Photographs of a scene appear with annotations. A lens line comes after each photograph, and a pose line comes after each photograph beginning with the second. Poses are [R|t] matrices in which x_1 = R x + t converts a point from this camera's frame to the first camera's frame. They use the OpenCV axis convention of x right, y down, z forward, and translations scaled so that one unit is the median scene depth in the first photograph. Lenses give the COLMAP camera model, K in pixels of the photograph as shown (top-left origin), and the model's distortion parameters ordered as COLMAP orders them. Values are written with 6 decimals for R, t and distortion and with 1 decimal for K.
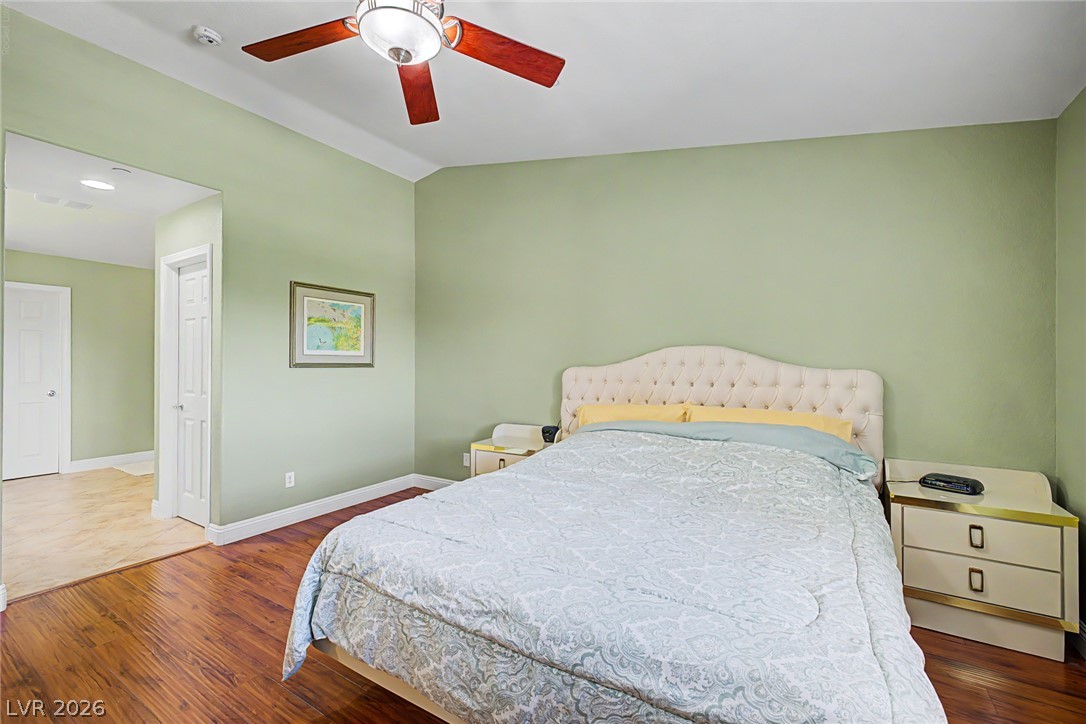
lens RADIAL K [[462.8, 0, 536.9], [0, 462.8, 356.4], [0, 0, 1]] dist [0.005490, 0.000393]
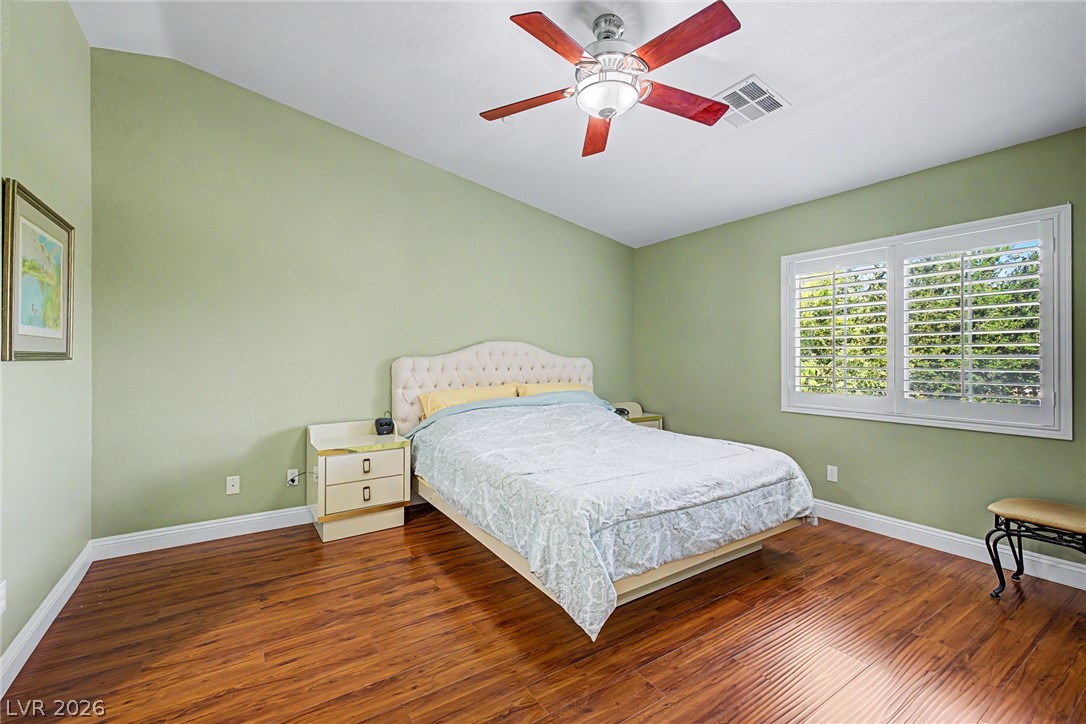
lens RADIAL K [[462.8, 0, 536.9], [0, 462.8, 356.4], [0, 0, 1]] dist [0.005490, 0.000393]
pose [[0.417615, -0.003161, 0.908619, -0.939799], [-0.011744, 0.999892, 0.008876, 0.011261], [-0.908548, -0.014378, 0.417532, 0.397933]]
